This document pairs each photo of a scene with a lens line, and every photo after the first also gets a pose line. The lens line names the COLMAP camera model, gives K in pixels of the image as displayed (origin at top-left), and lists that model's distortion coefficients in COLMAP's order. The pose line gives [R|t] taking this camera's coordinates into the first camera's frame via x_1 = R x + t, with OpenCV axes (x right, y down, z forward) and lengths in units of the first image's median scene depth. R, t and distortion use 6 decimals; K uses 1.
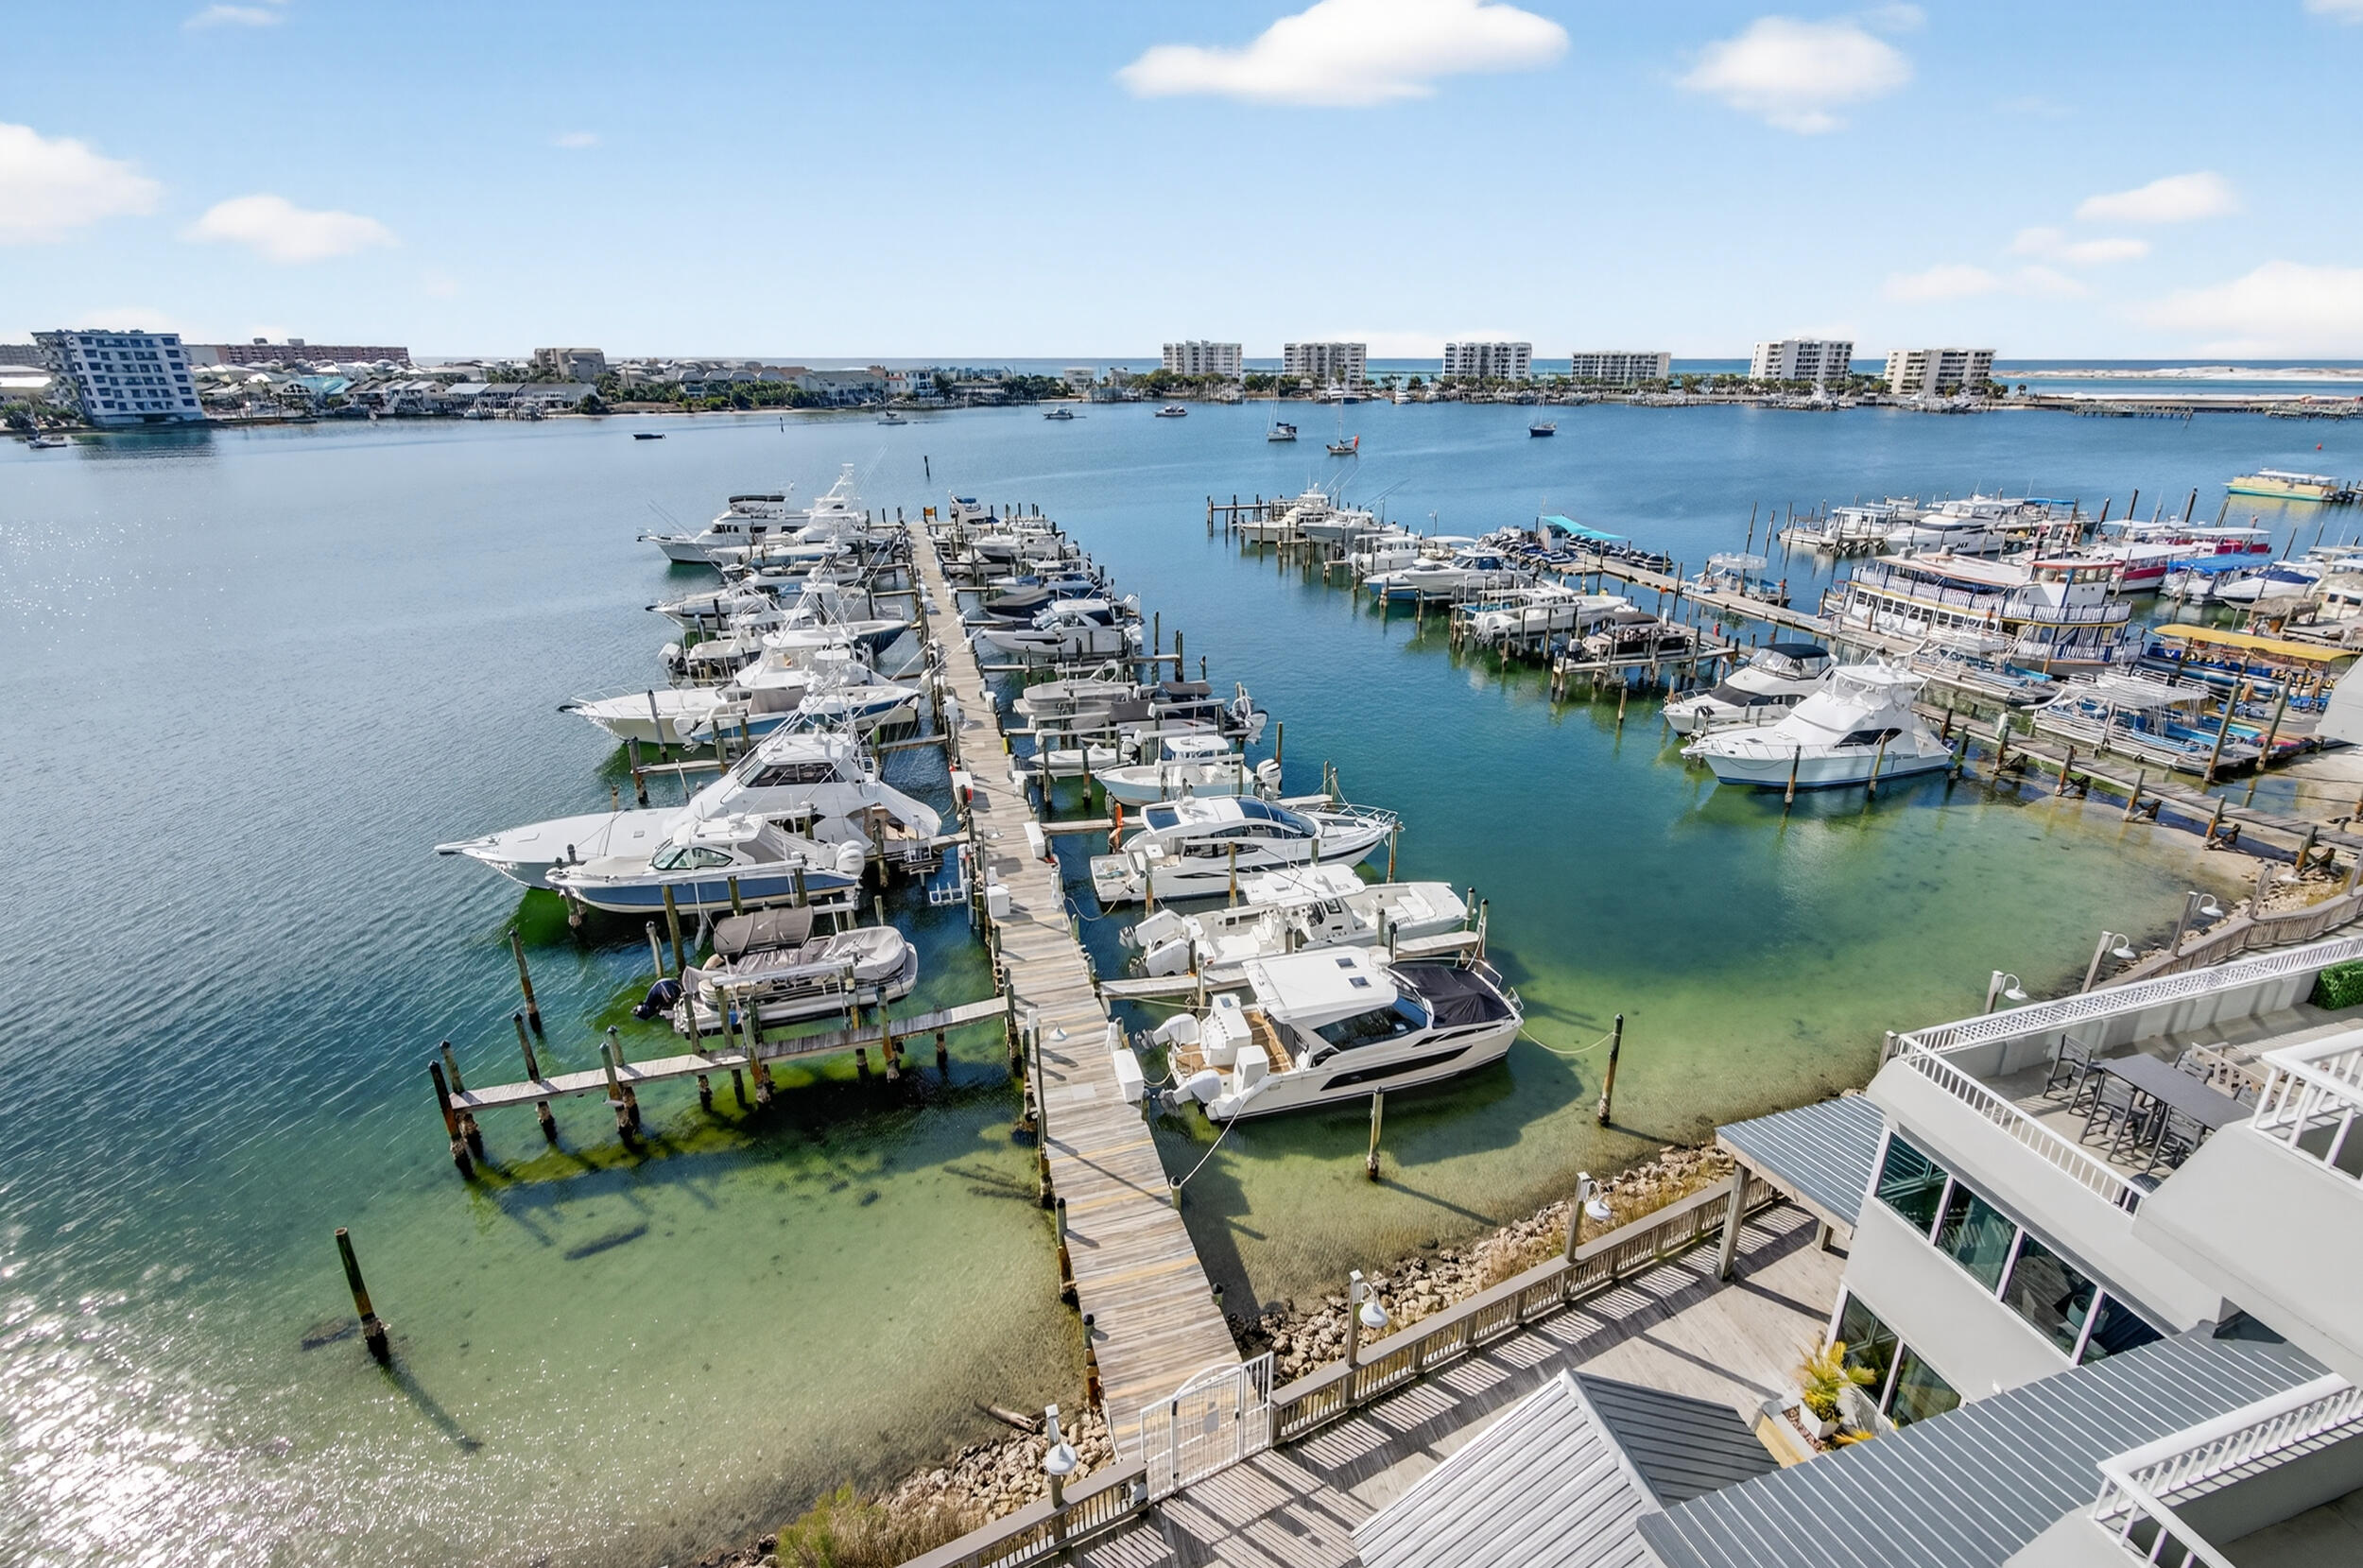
lens RADIAL K [[1114.4, 0, 1225.6], [0, 1114.4, 772.8], [0, 0, 1]] dist [-0.010053, 0.013223]
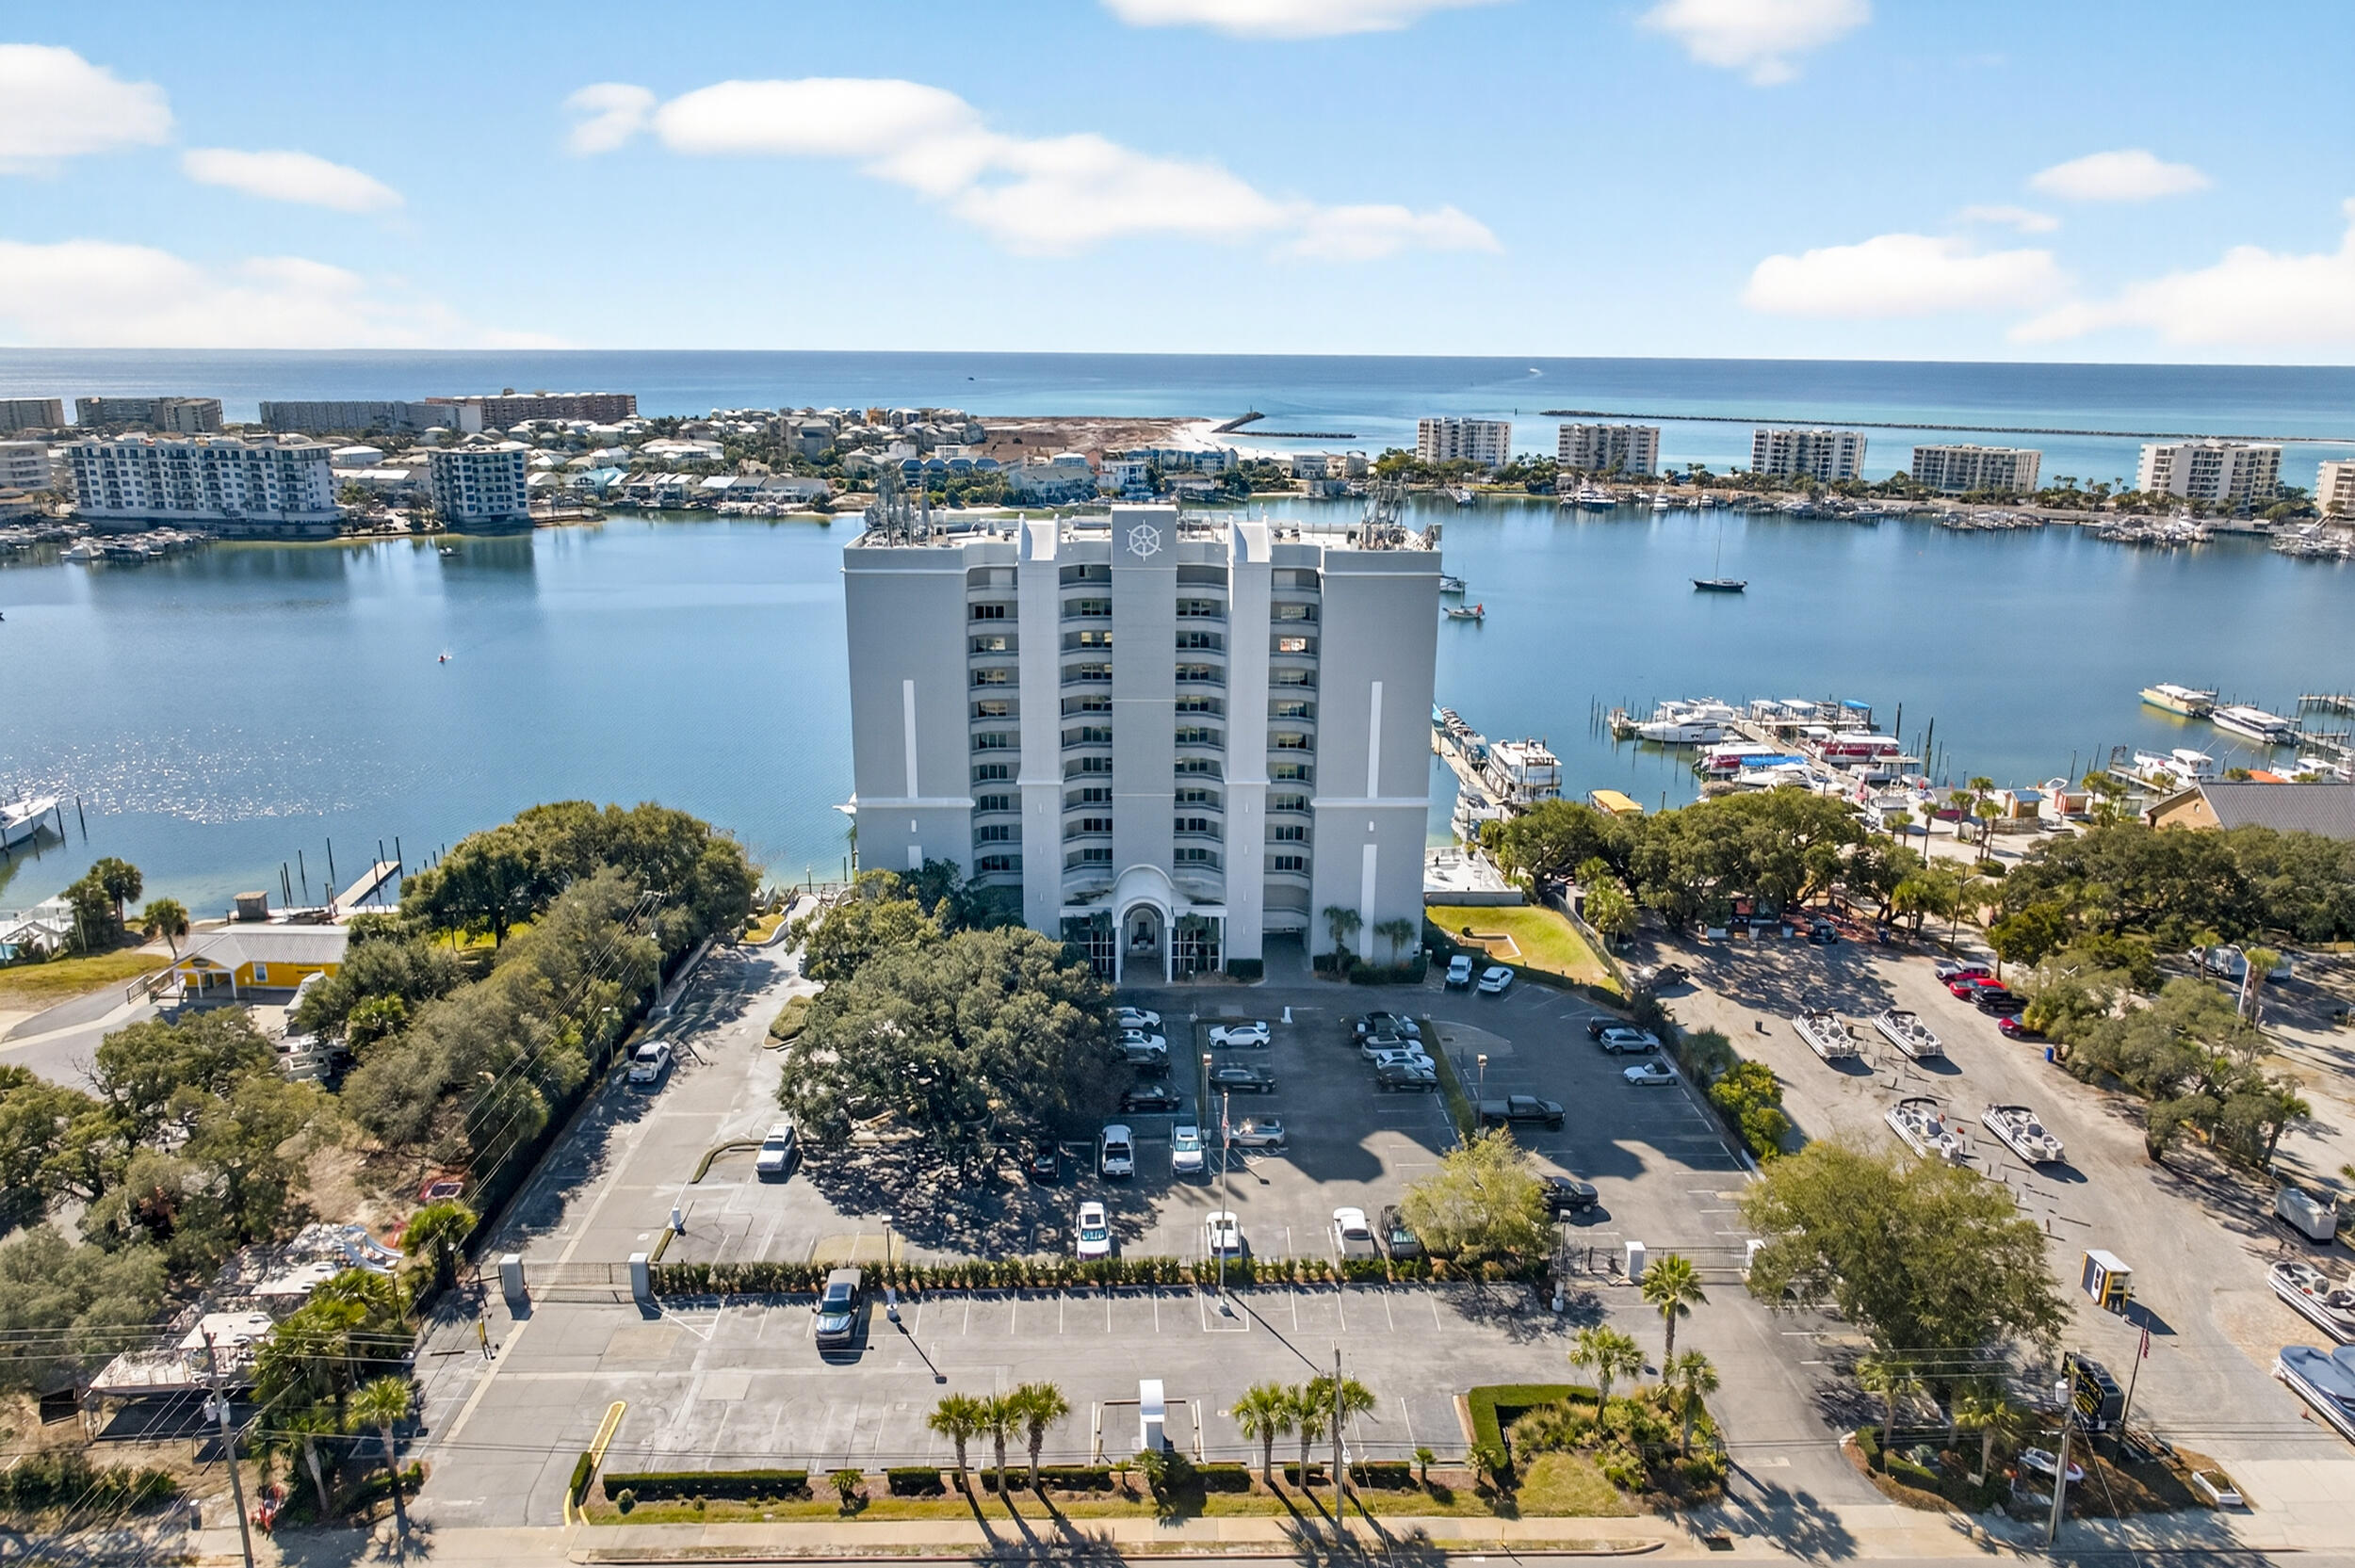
lens RADIAL K [[1585.9, 0, 1177.5], [0, 1585.9, 784.0], [0, 0, 1]] dist [-0.005974, -0.000195]
pose [[0.965991, 0.075321, -0.247362, 0.121810], [-0.099217, 0.991378, -0.085589, 0.025181], [0.238783, 0.107220, 0.965135, -0.279362]]
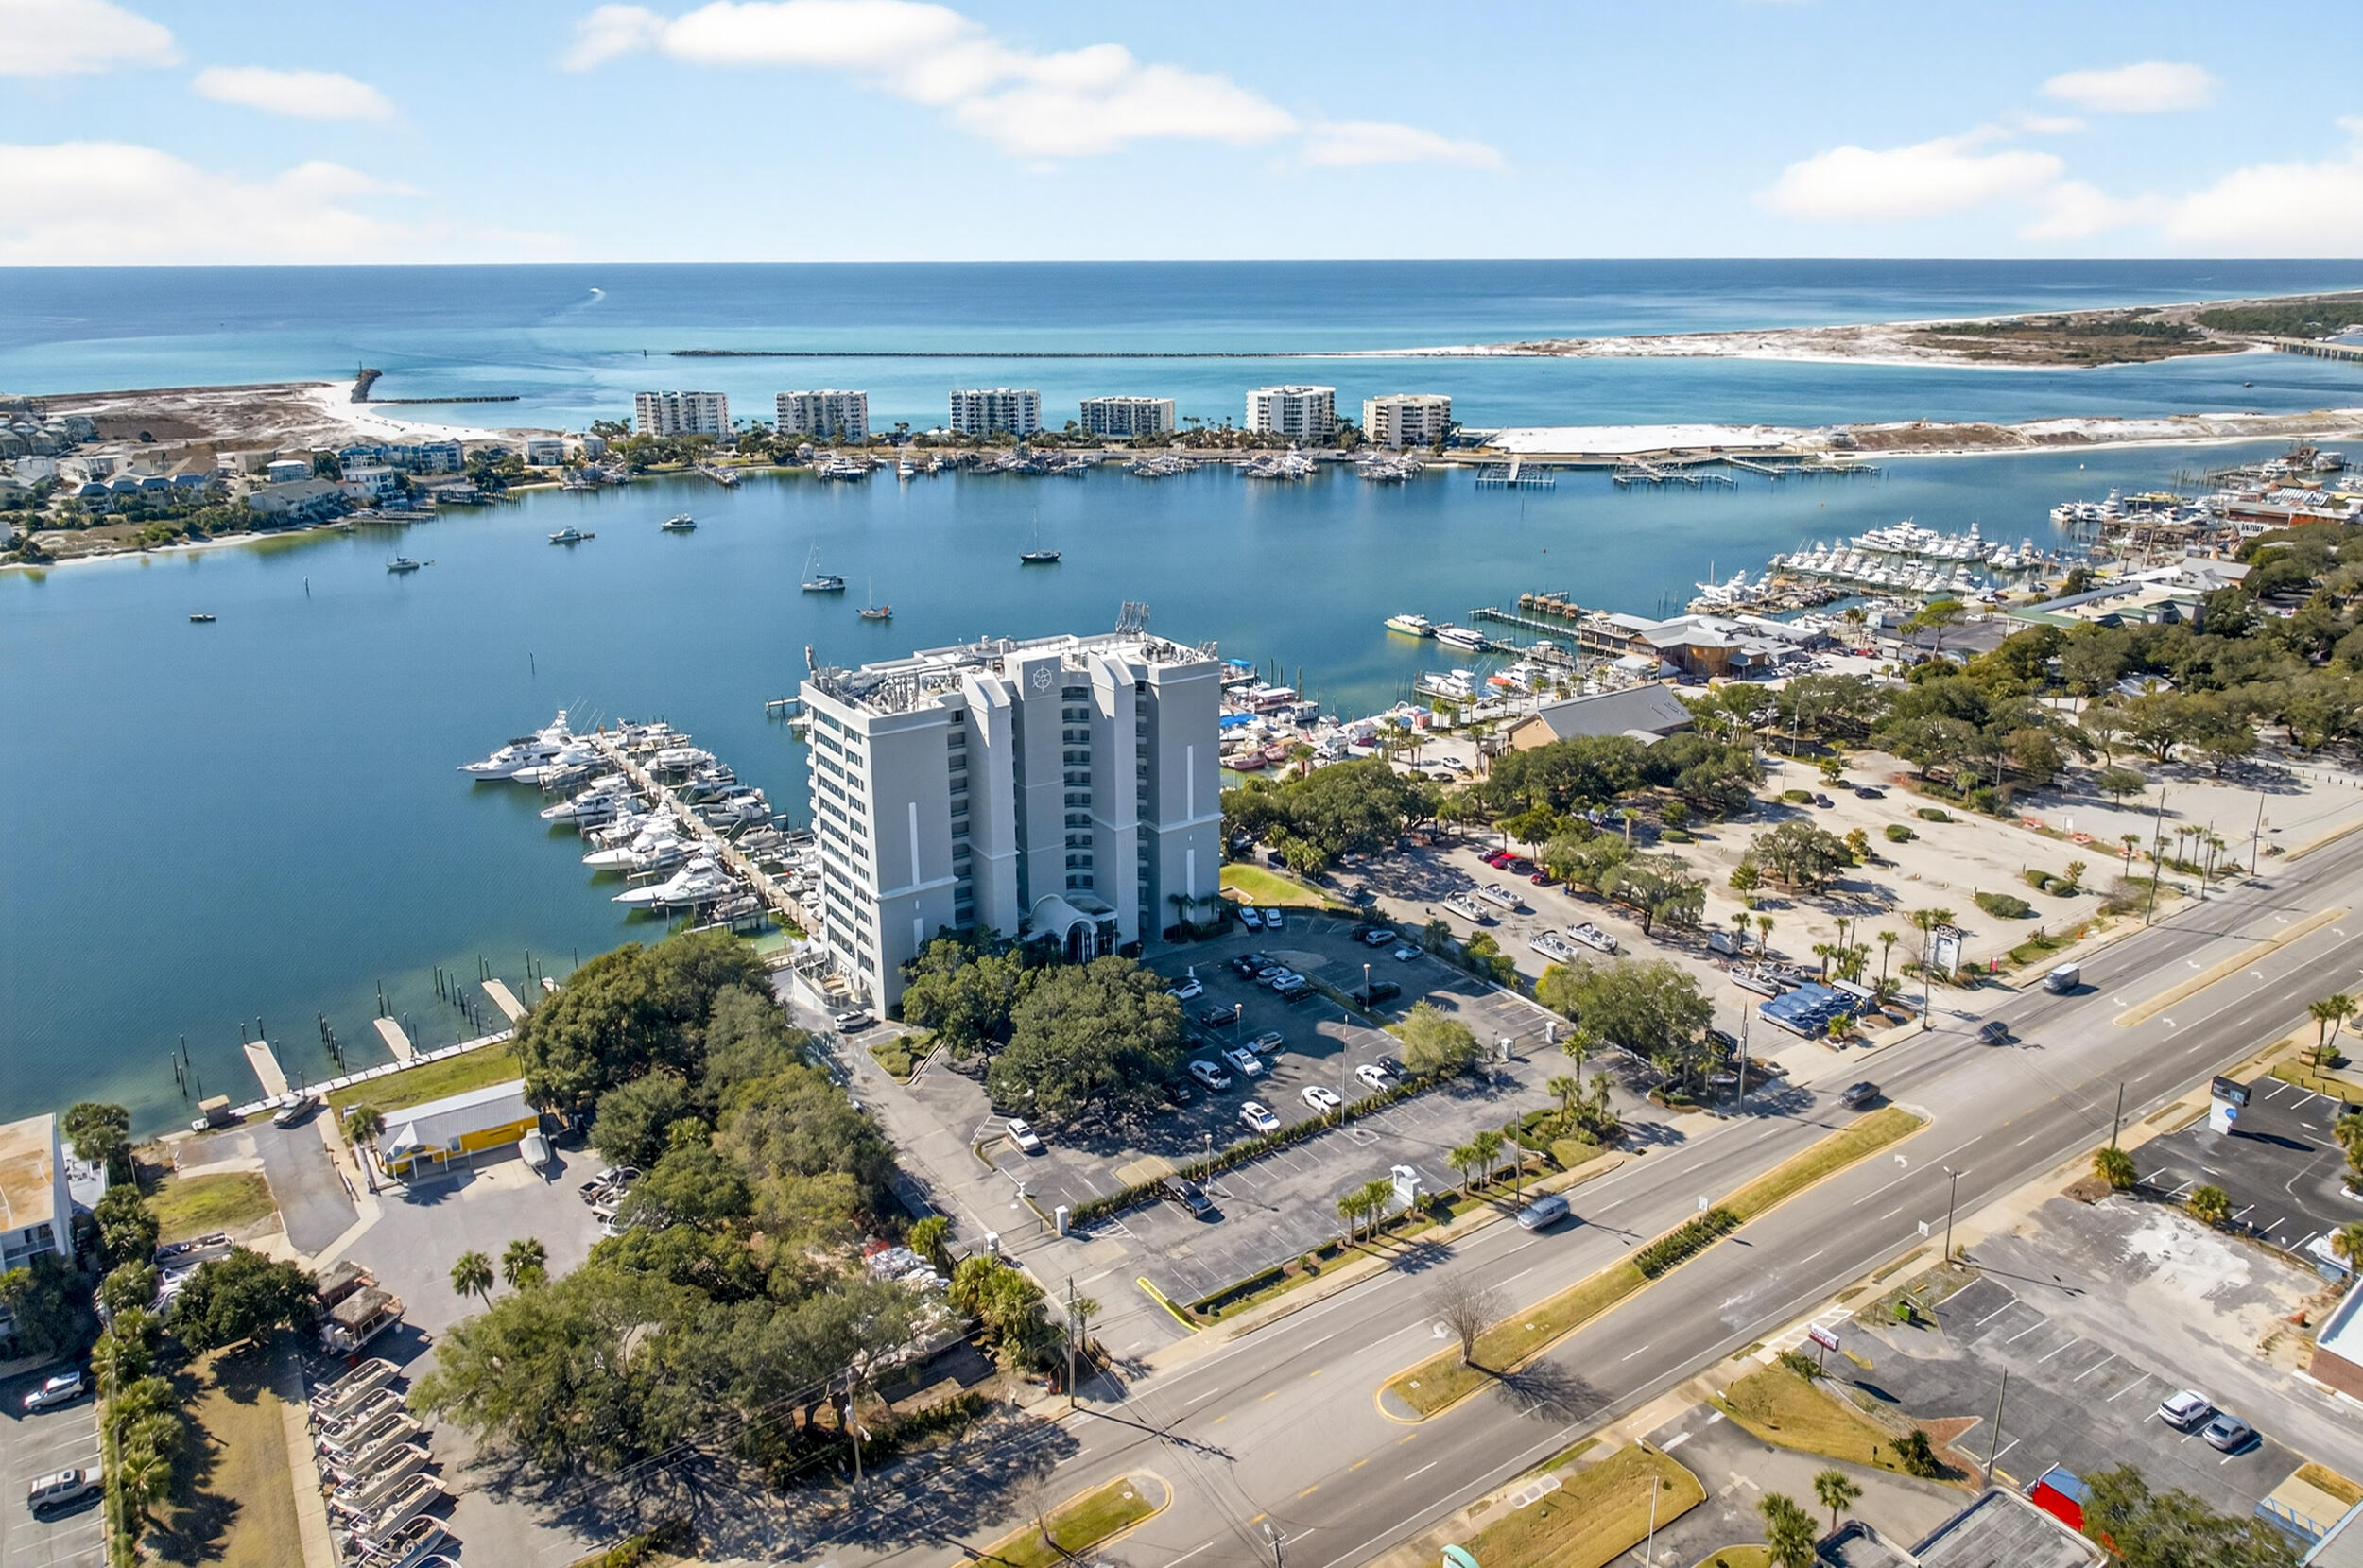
lens RADIAL K [[1584.5, 0, 1172.7], [0, 1584.5, 663.5], [0, 0, 1]] dist [0.010966, -0.040787]
pose [[0.955890, -0.077917, 0.283202, -0.028852], [0.110824, 0.988584, -0.102075, 0.002829], [-0.272015, 0.128958, 0.953613, -0.406397]]
